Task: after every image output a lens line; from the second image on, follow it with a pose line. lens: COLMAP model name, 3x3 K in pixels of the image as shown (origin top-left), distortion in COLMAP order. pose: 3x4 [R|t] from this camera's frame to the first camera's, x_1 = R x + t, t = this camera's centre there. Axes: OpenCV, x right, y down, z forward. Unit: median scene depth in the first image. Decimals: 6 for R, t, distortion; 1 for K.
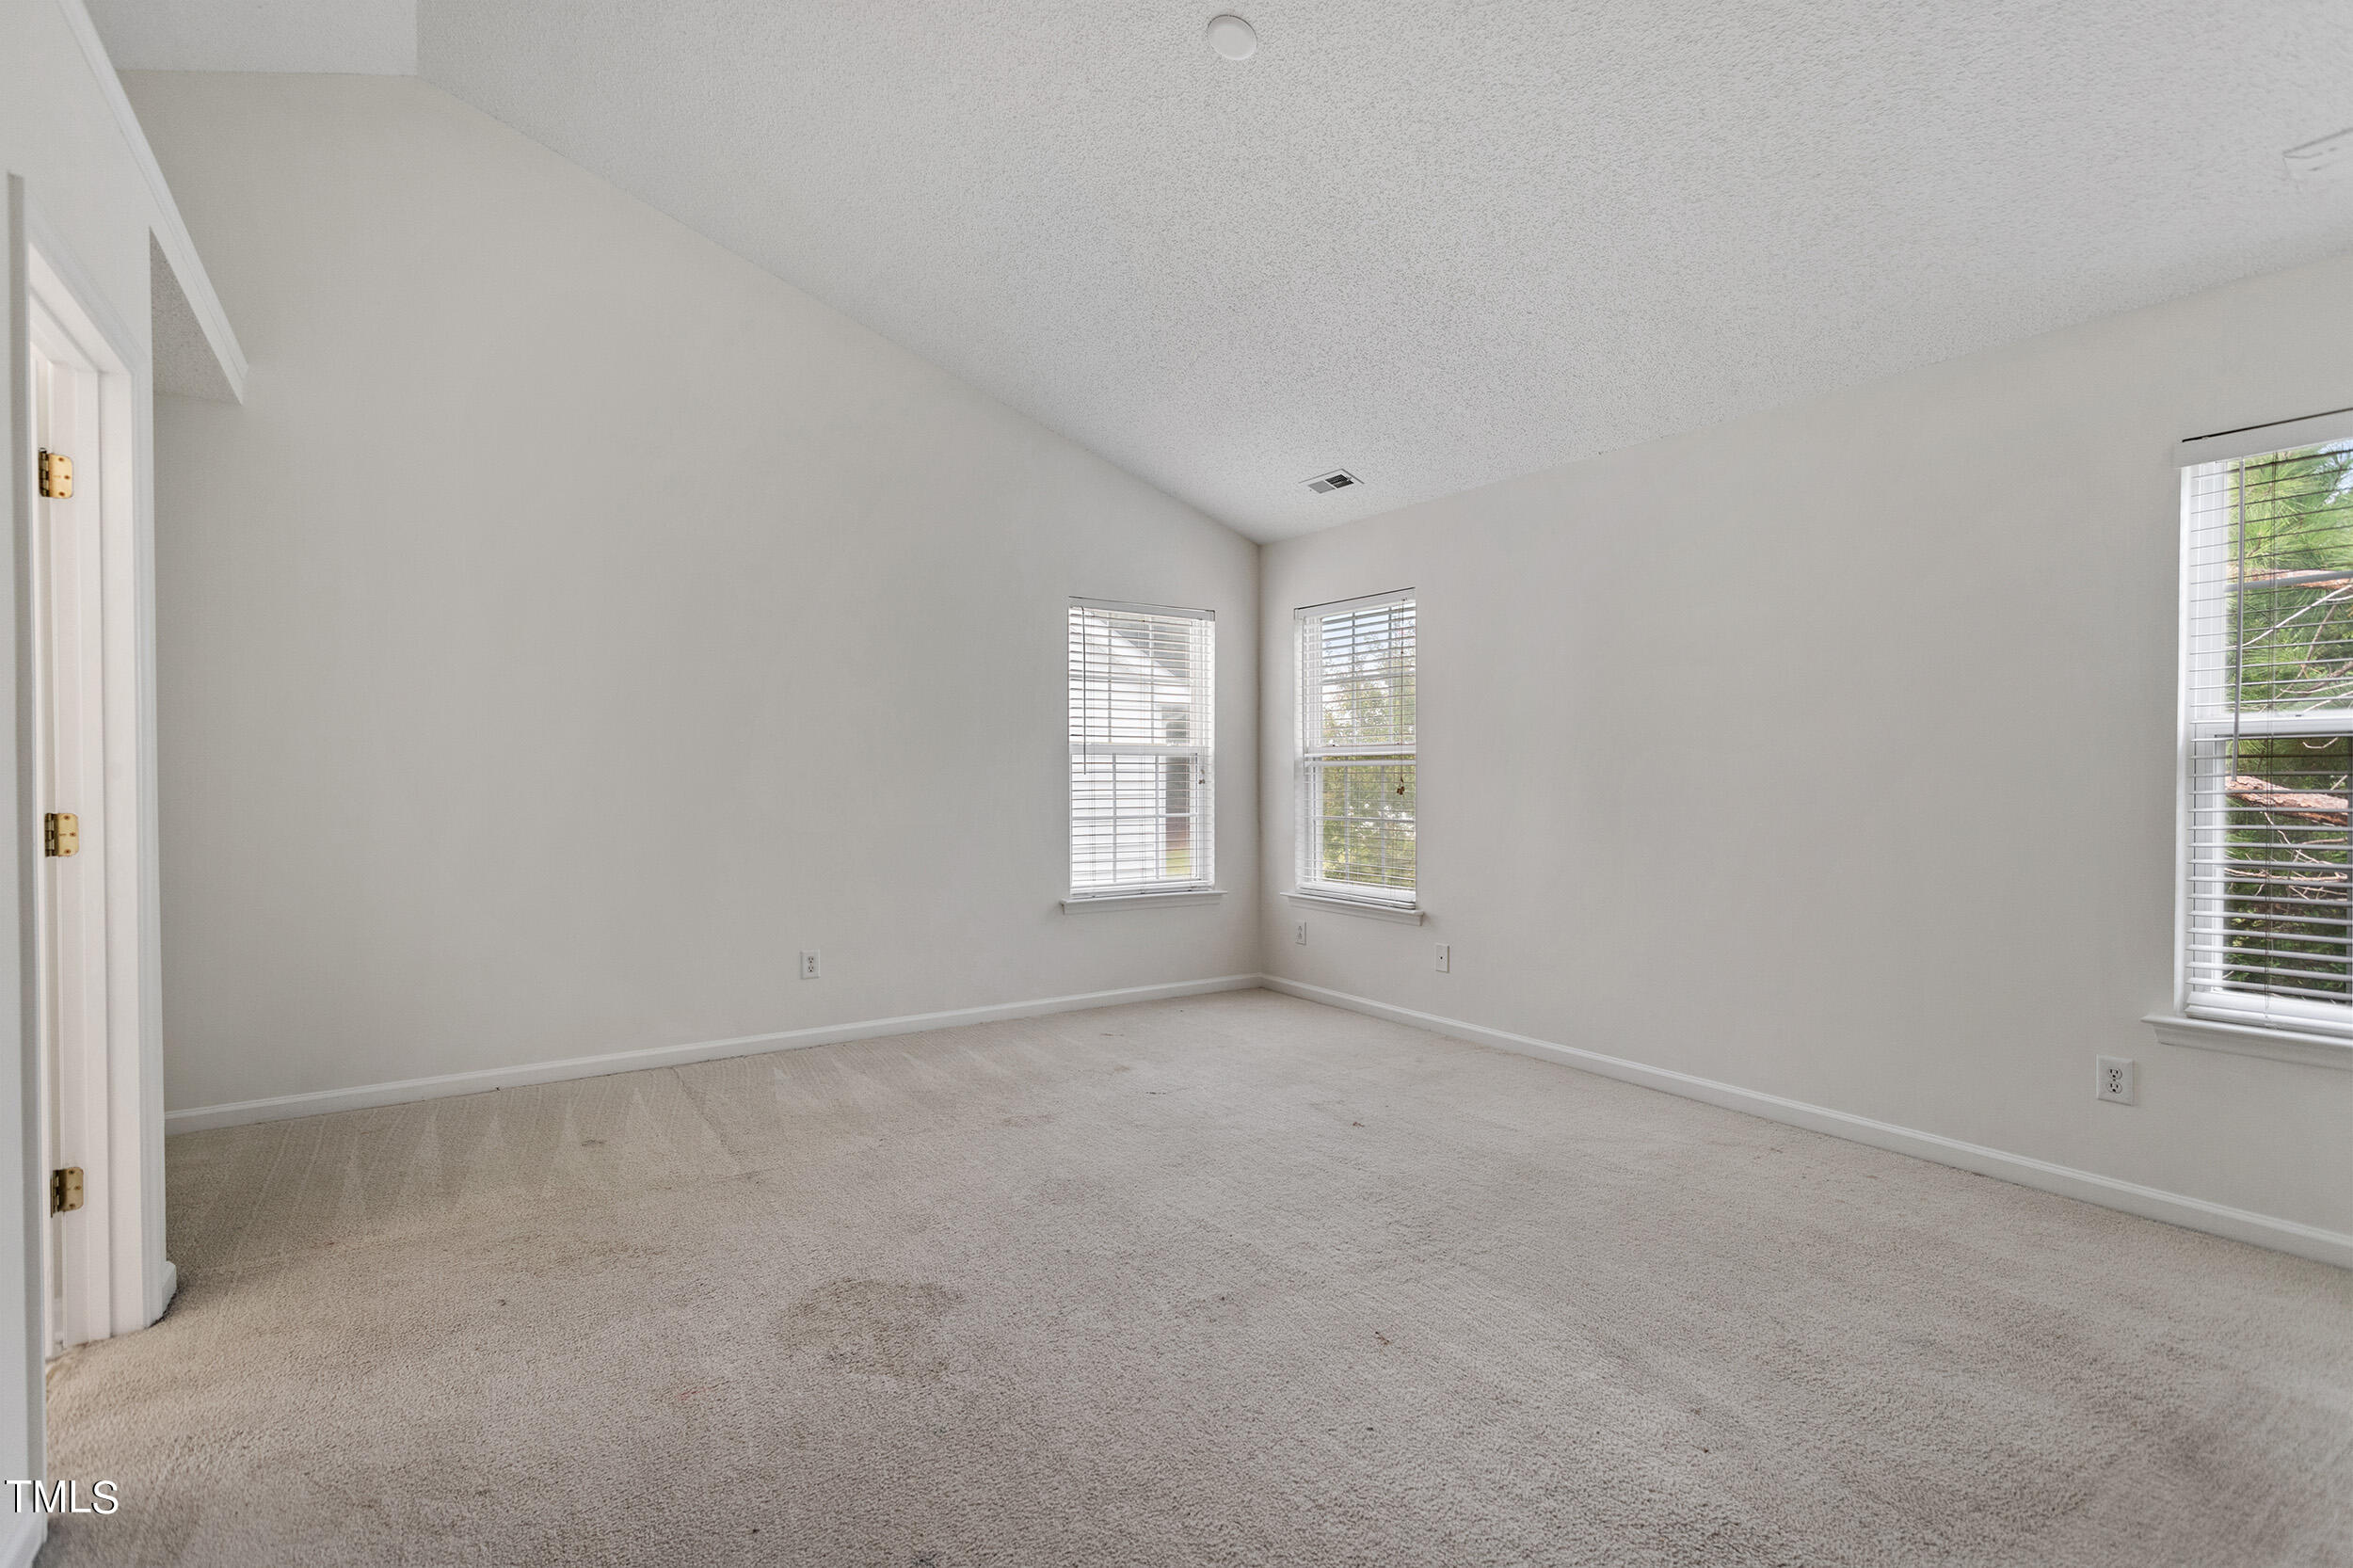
lens RADIAL K [[1124.7, 0, 1185.3], [0, 1124.7, 790.7], [0, 0, 1]] dist [0.000978, 0.001234]
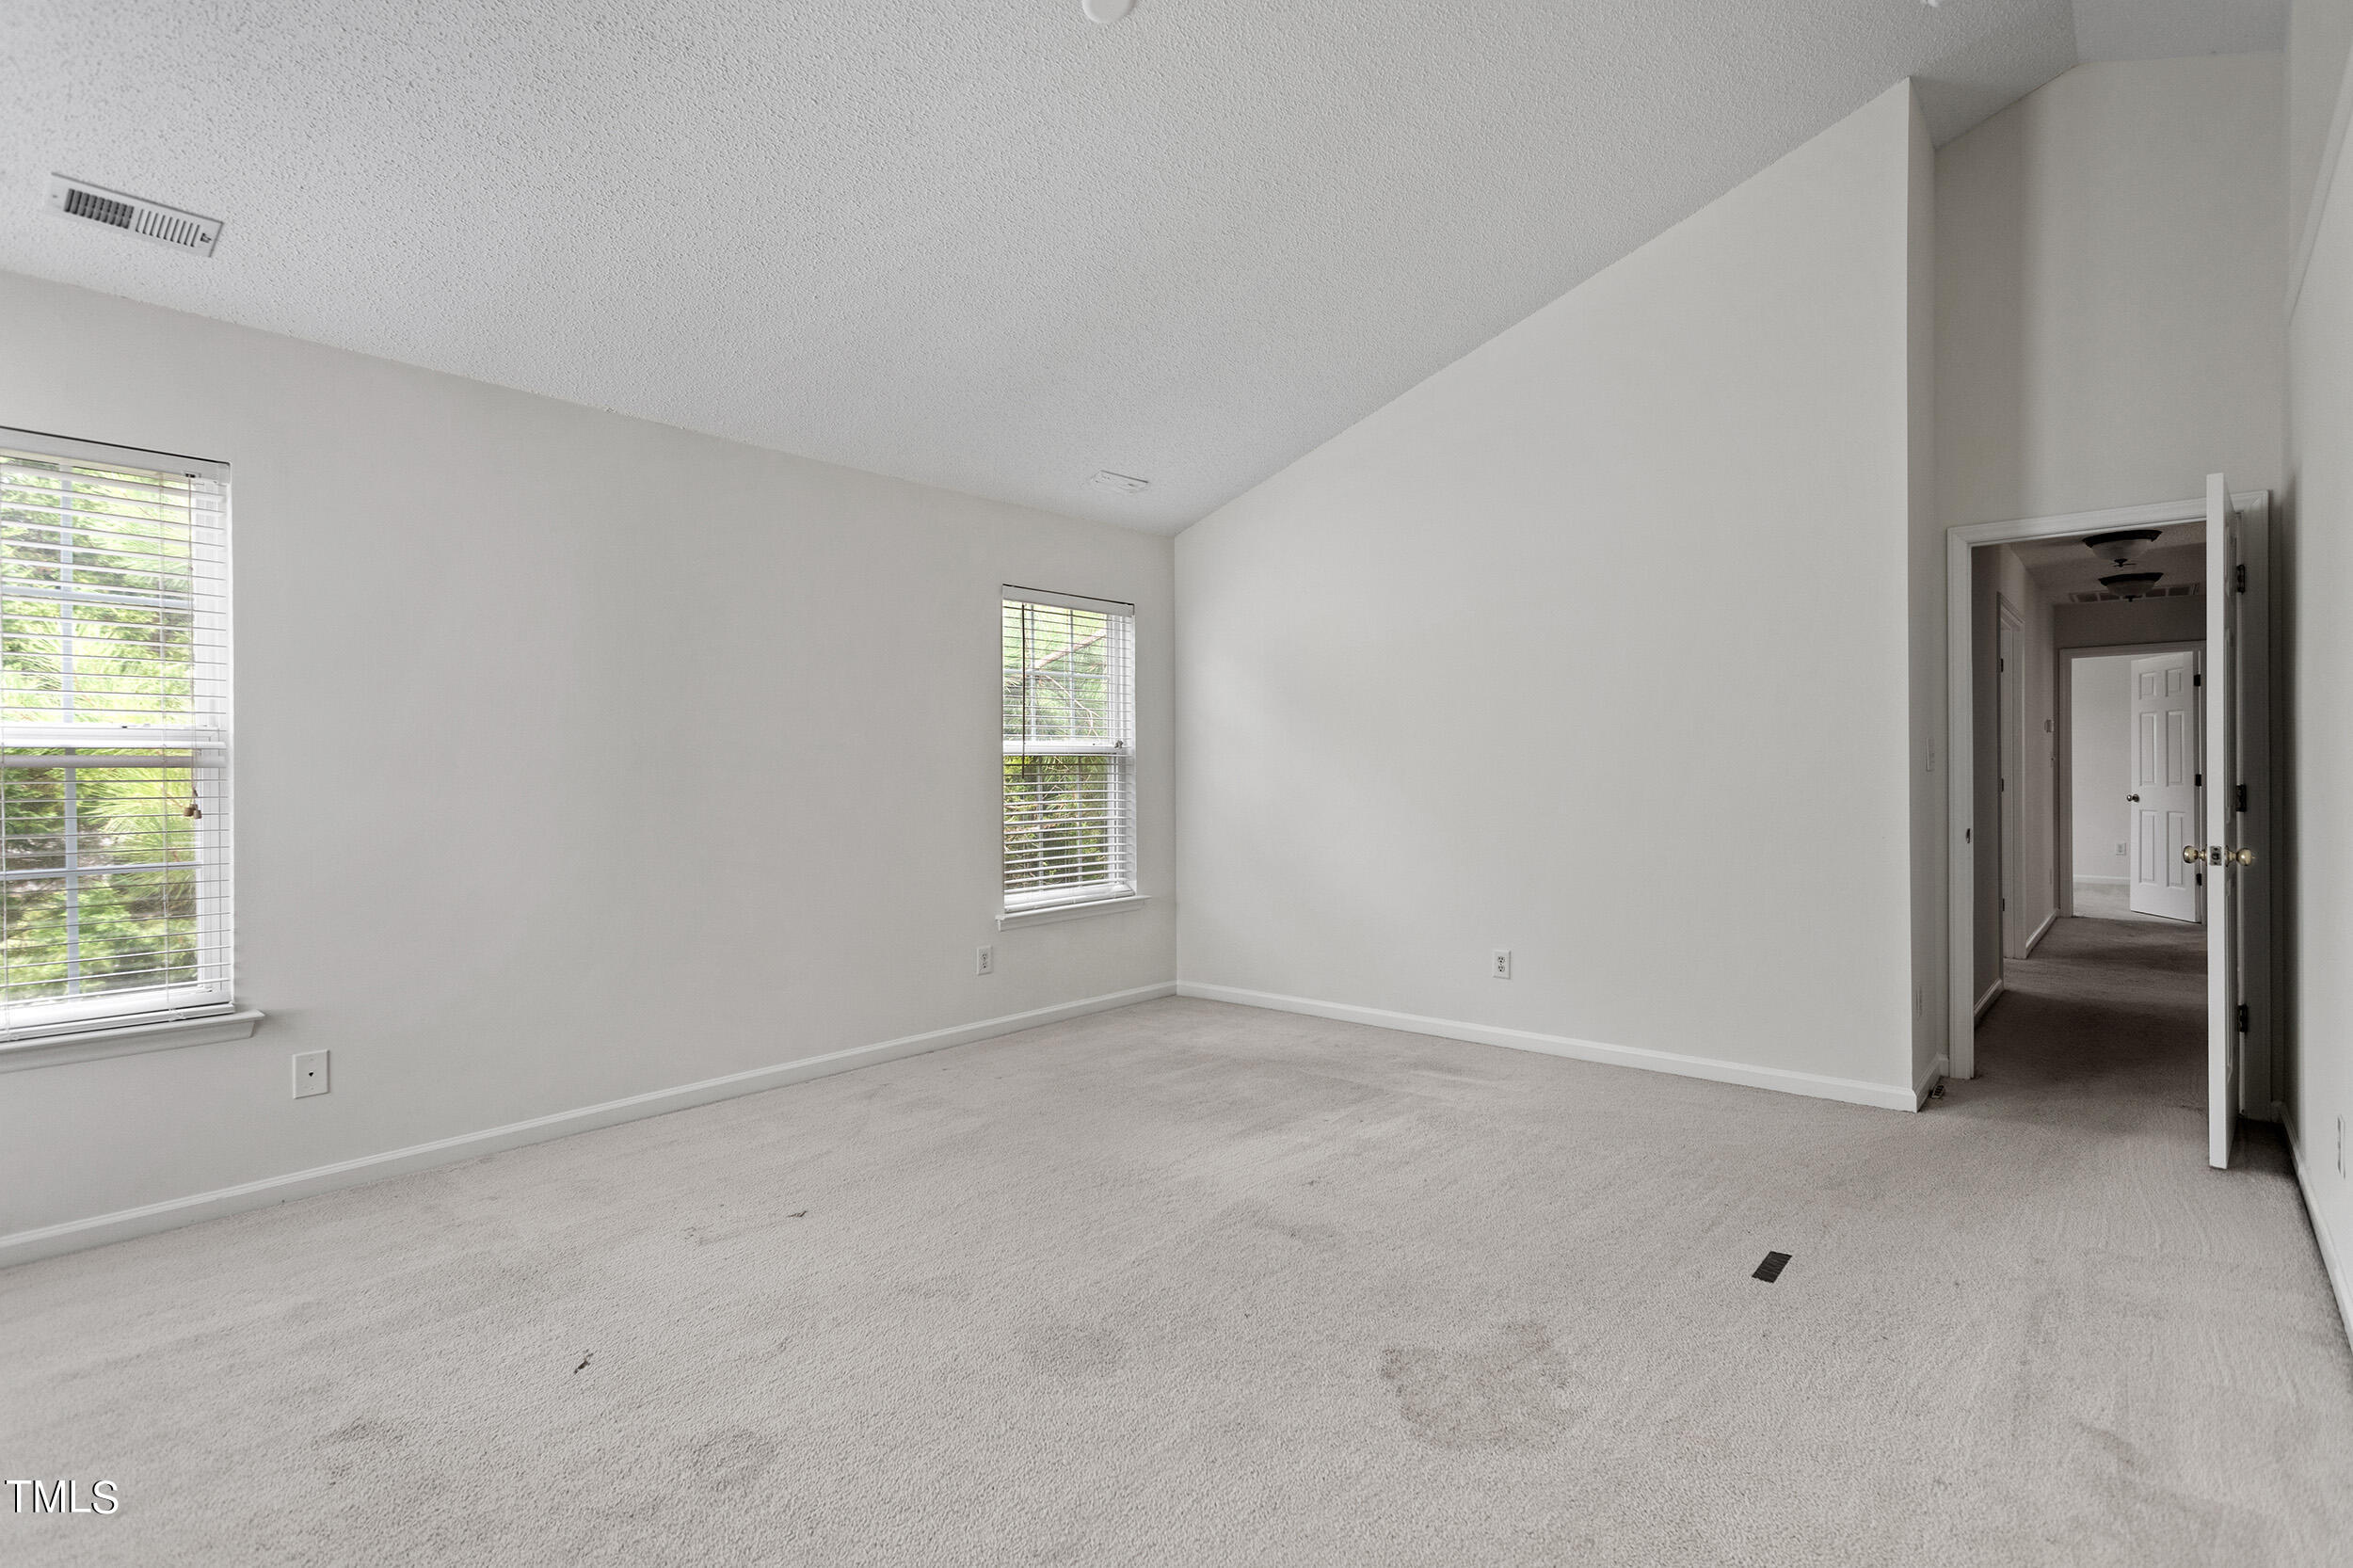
lens RADIAL K [[1124.7, 0, 1189.7], [0, 1124.7, 771.4], [0, 0, 1]] dist [0.000978, 0.001234]
pose [[-0.256670, 0.000879, 0.966499, -0.678567], [0.027672, 0.999596, 0.006440, -0.018036], [-0.966103, 0.028398, -0.256591, 0.901079]]
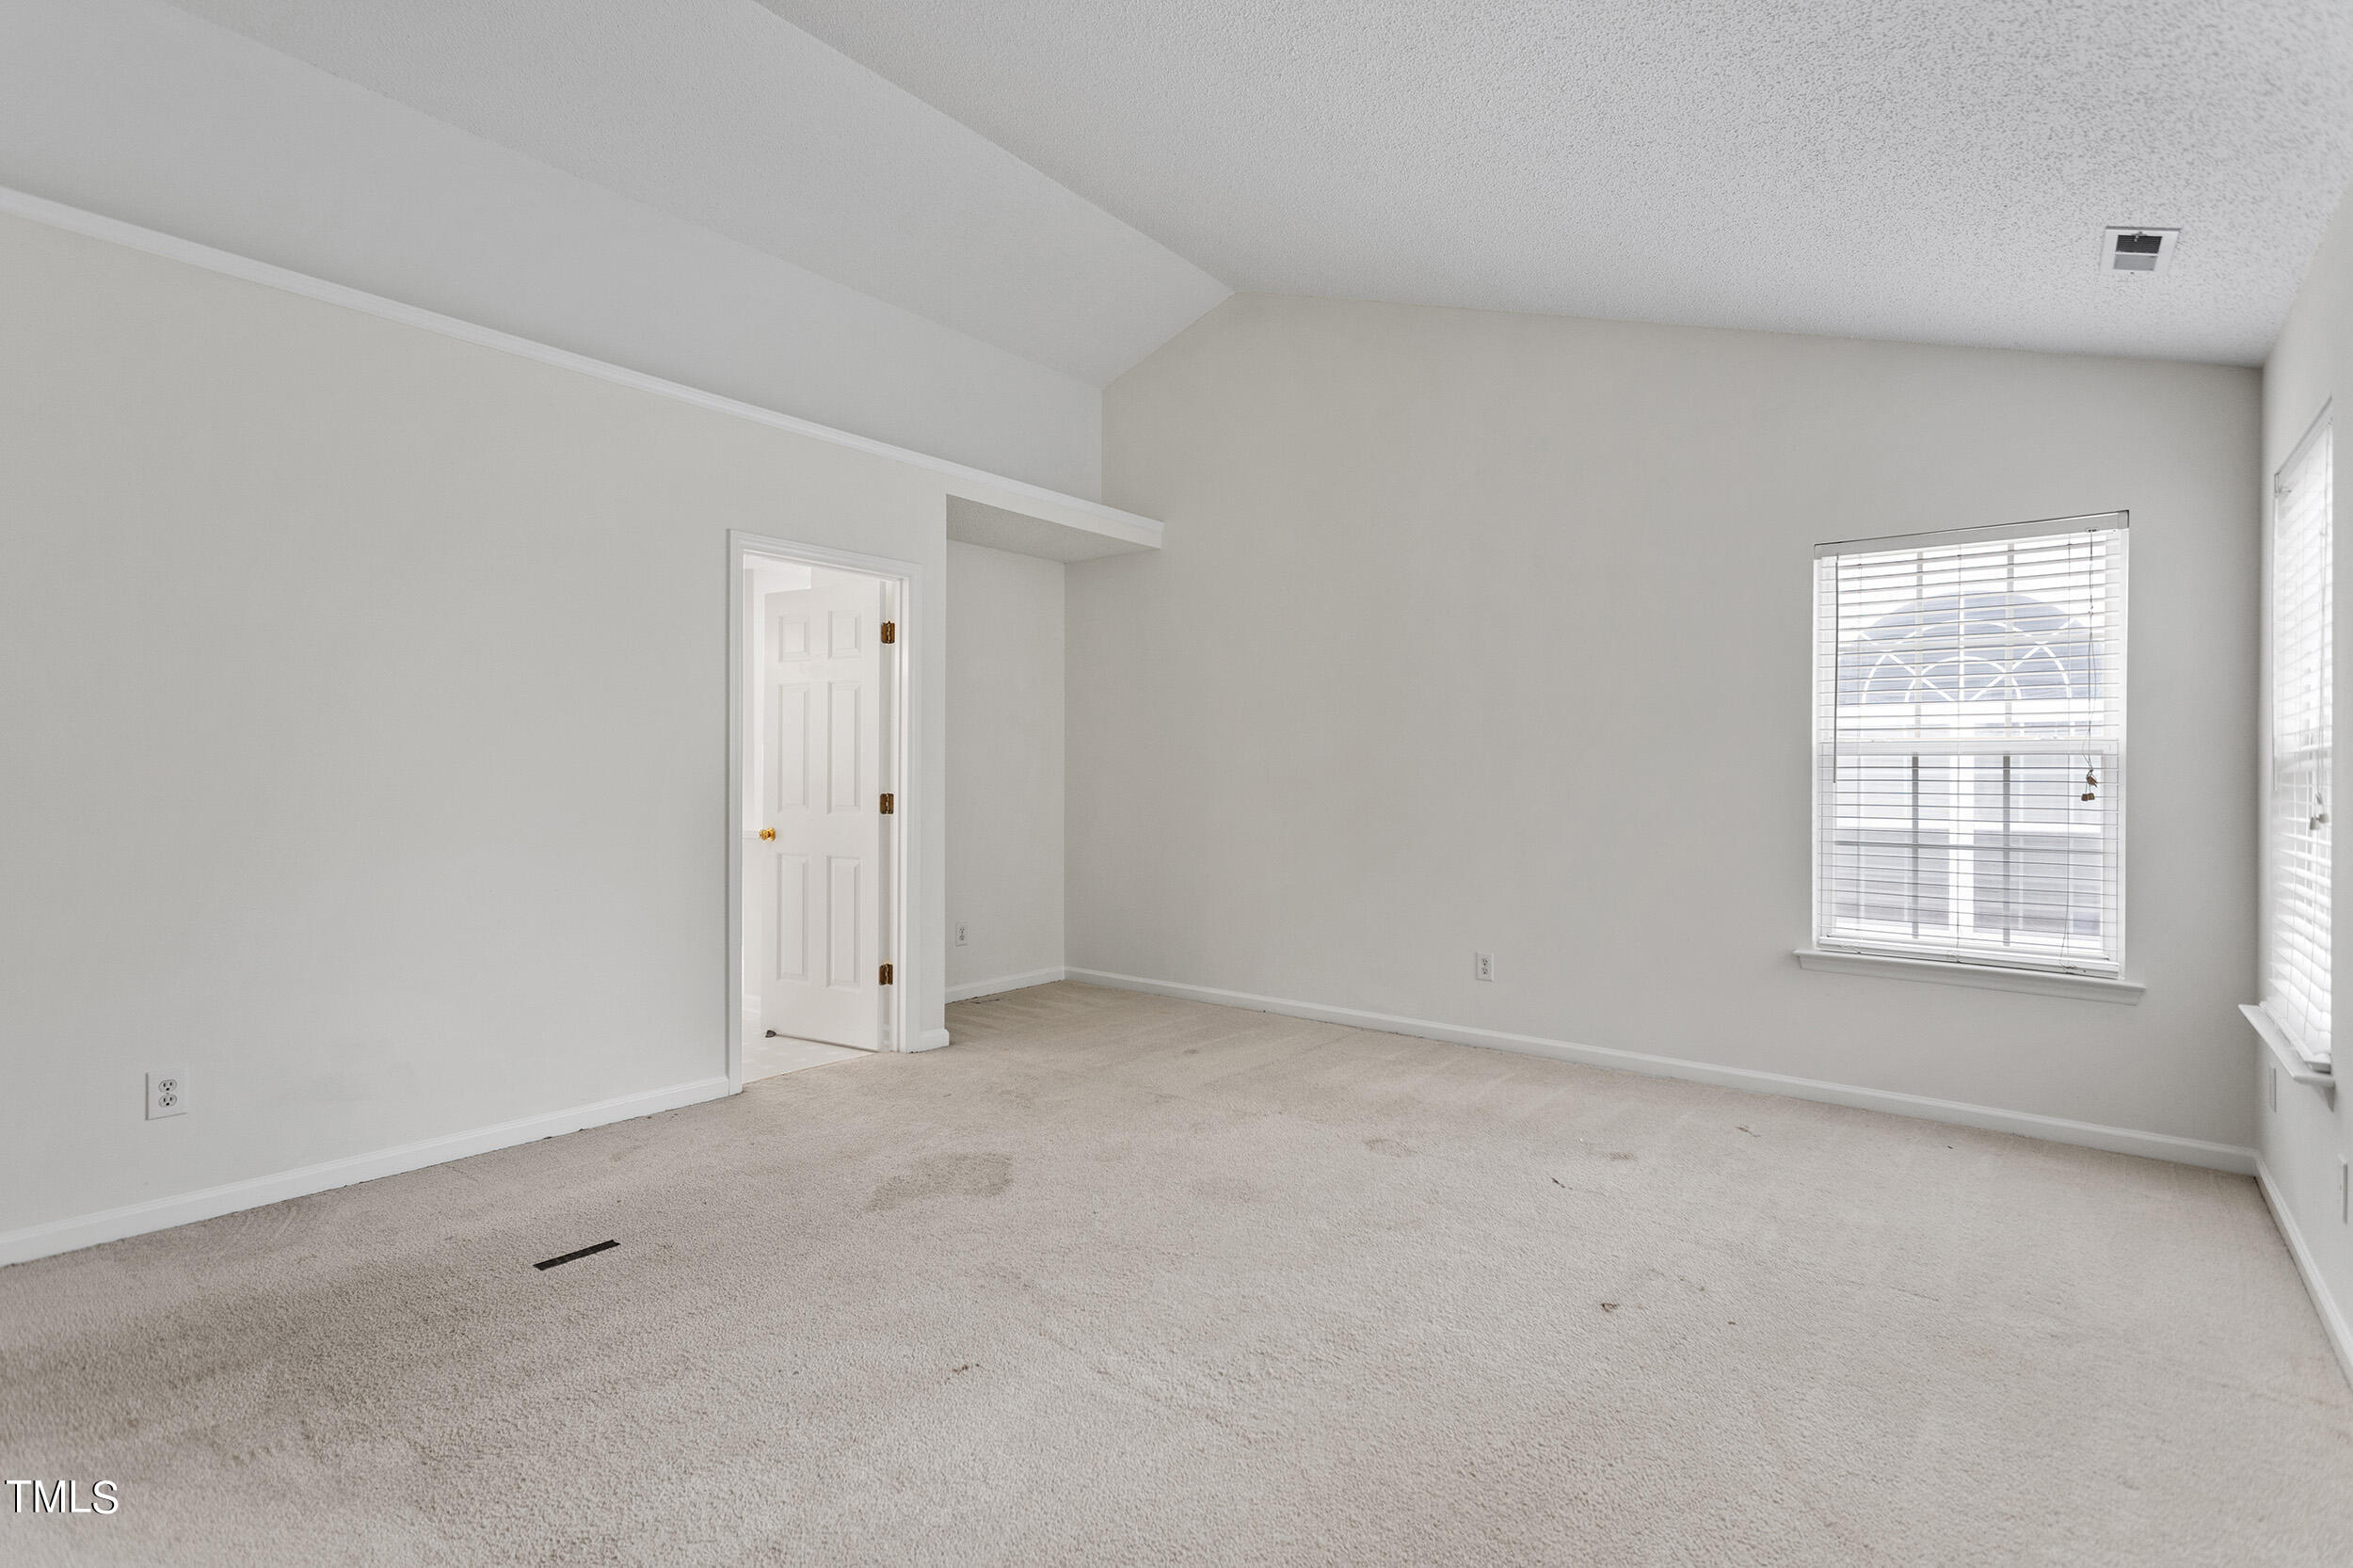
lens RADIAL K [[1124.7, 0, 1181.5], [0, 1124.7, 771.0], [0, 0, 1]] dist [0.000978, 0.001234]
pose [[0.293793, -0.004958, -0.955856, 0.693457], [-0.021453, 0.999700, -0.011779, -0.006519], [0.955628, 0.023967, 0.293598, 0.536150]]
